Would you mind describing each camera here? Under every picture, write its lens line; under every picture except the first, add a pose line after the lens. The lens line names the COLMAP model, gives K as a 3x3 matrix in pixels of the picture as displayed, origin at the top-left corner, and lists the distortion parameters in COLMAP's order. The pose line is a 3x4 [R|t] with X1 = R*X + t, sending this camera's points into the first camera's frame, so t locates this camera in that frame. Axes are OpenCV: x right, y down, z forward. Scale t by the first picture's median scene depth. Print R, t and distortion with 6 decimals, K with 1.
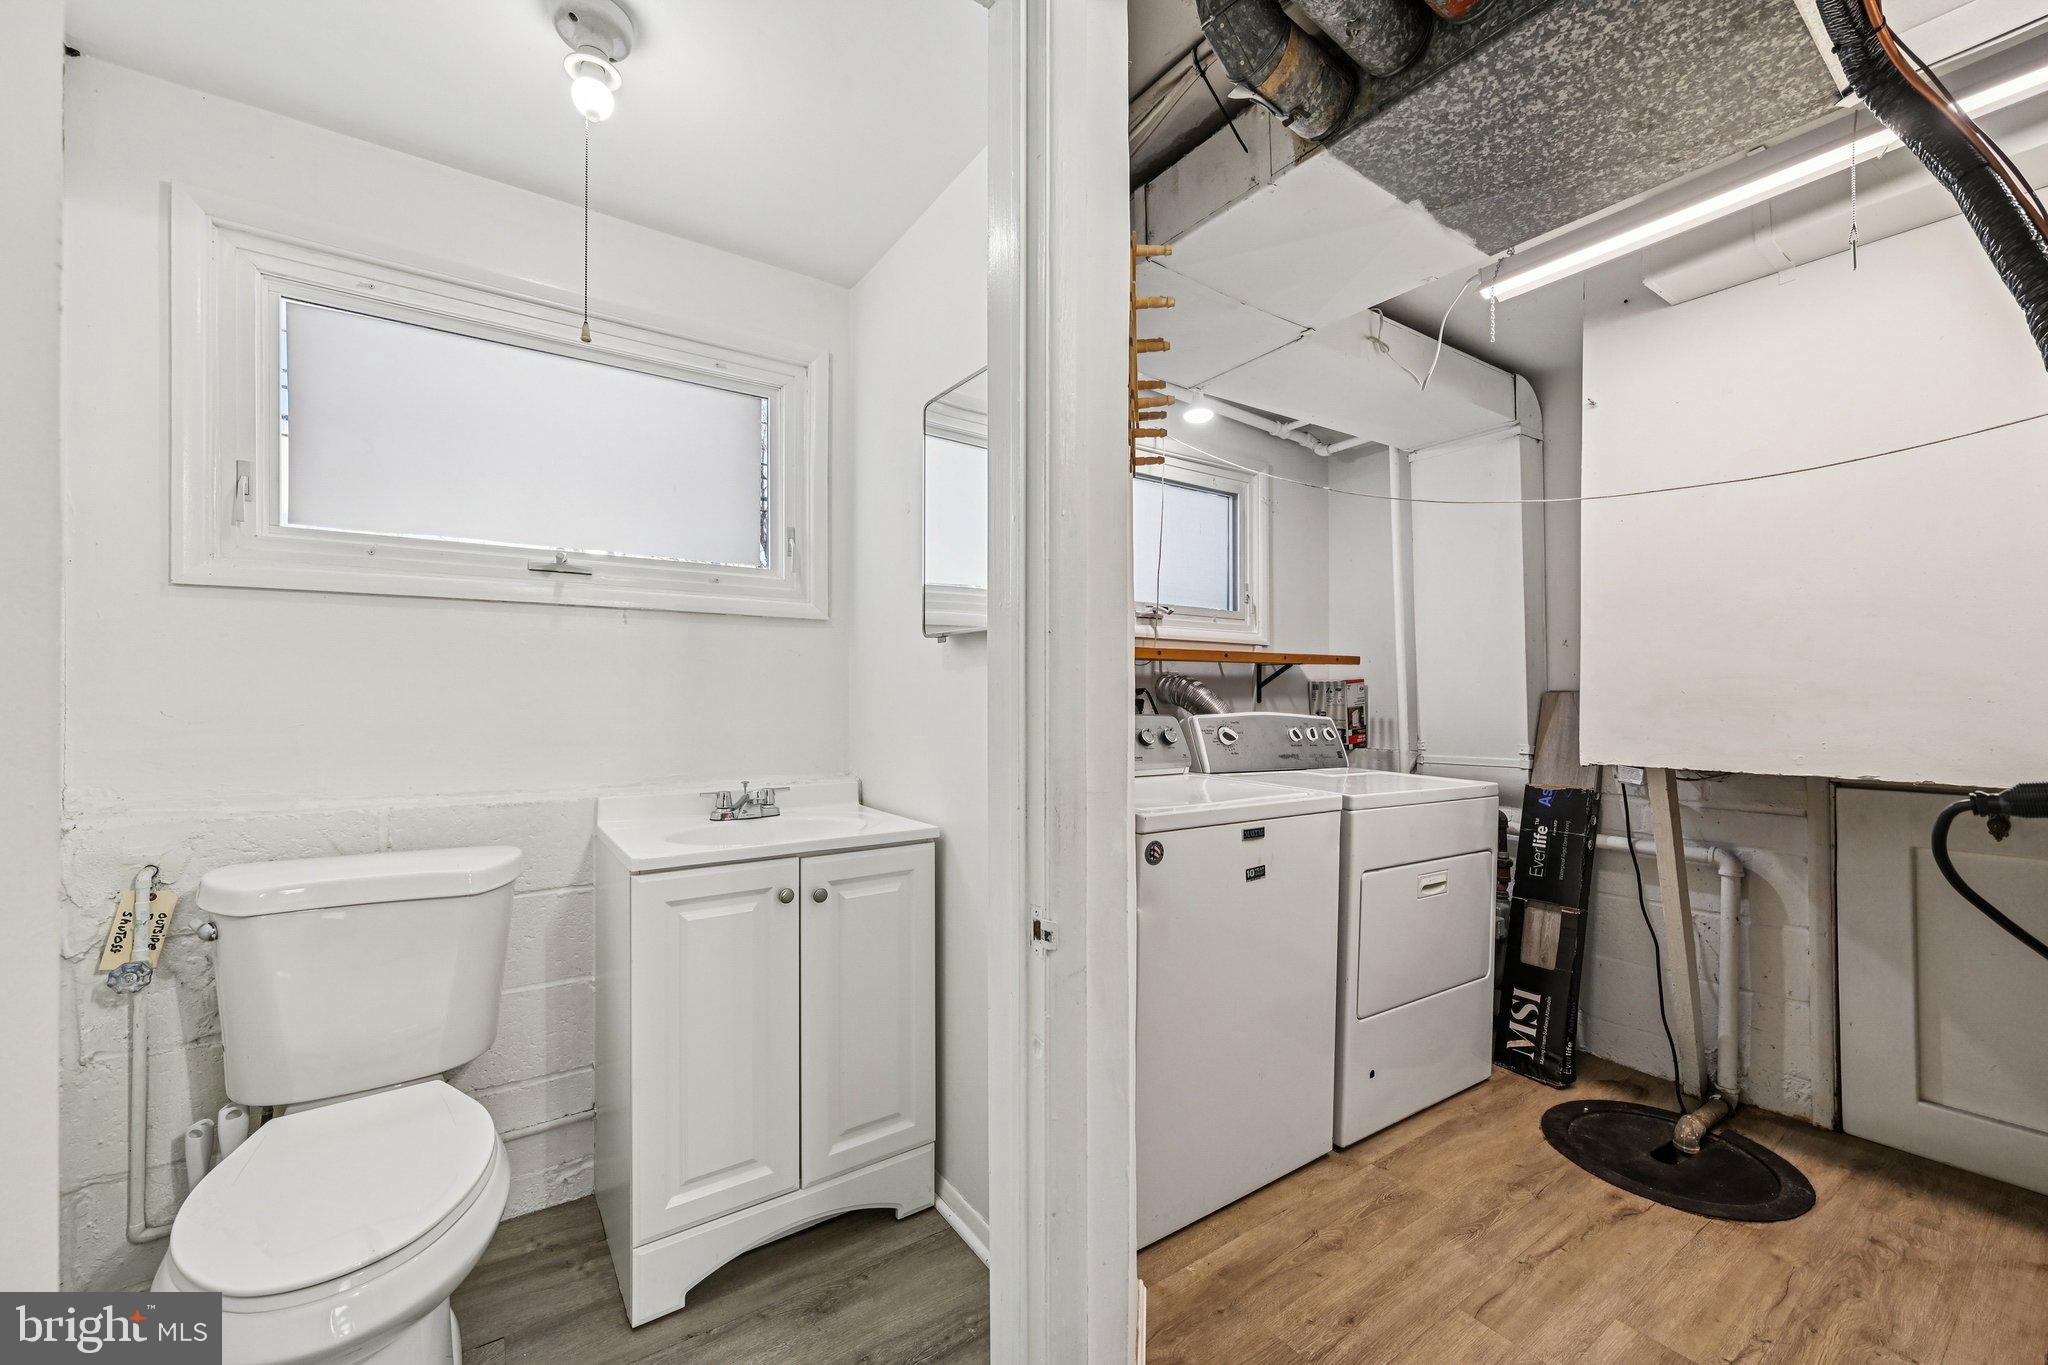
lens RADIAL K [[807.6, 0, 1021.5], [0, 807.6, 688.7], [0, 0, 1]] dist [-0.001993, -0.000309]
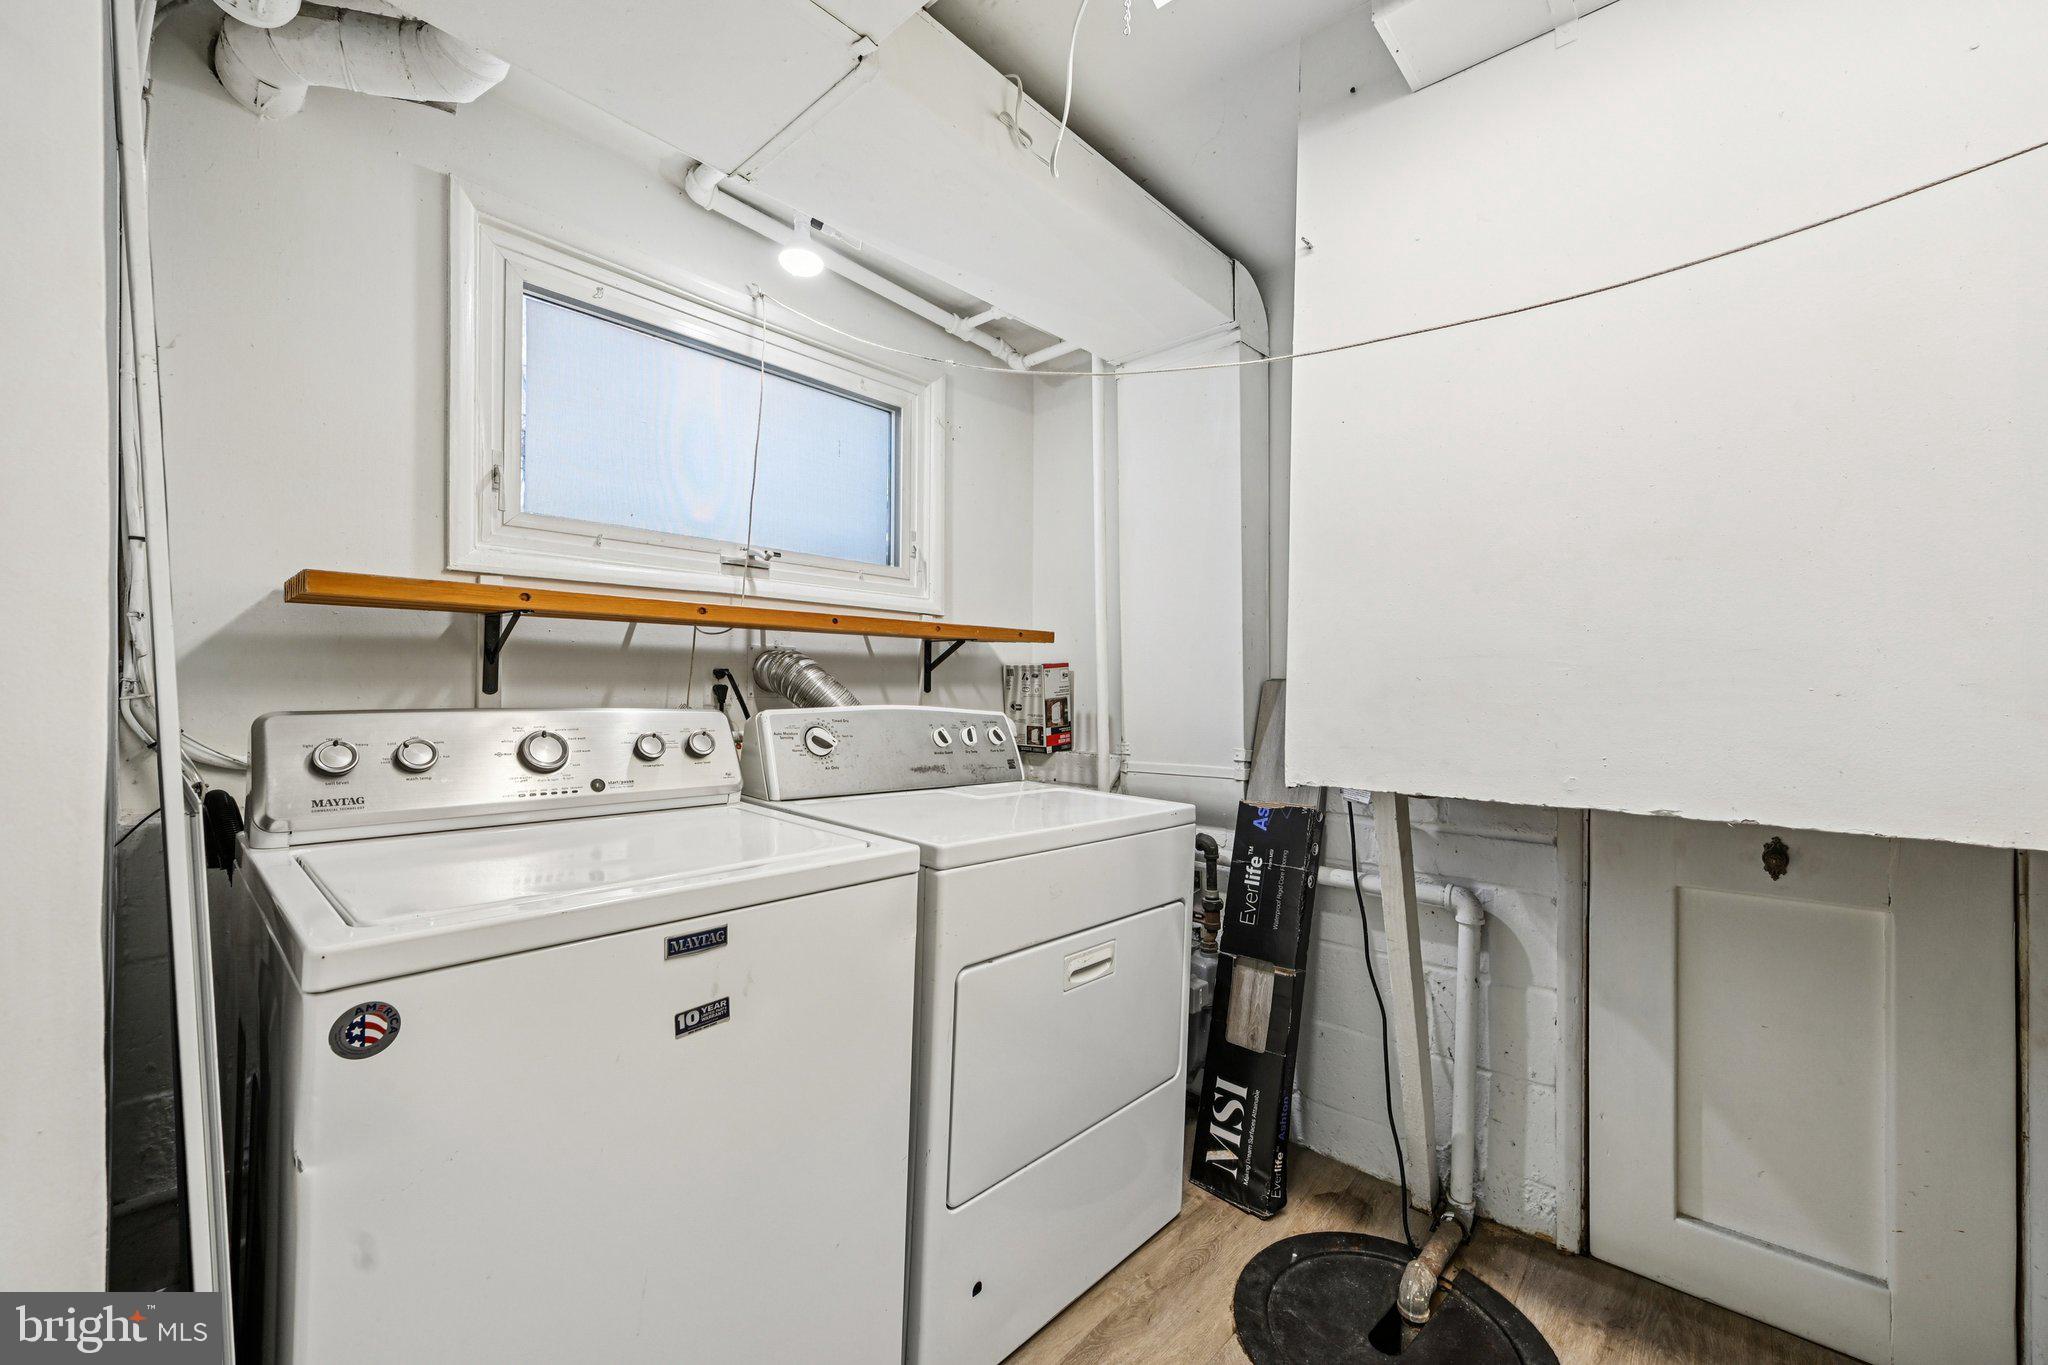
lens RADIAL K [[807.6, 0, 1024.6], [0, 807.6, 686.9], [0, 0, 1]] dist [-0.001993, -0.000309]
pose [[0.973551, 0.008588, 0.228307, 0.272178], [-0.010877, 0.999902, 0.008769, 0.006711], [-0.228210, -0.011020, 0.973550, 0.328878]]
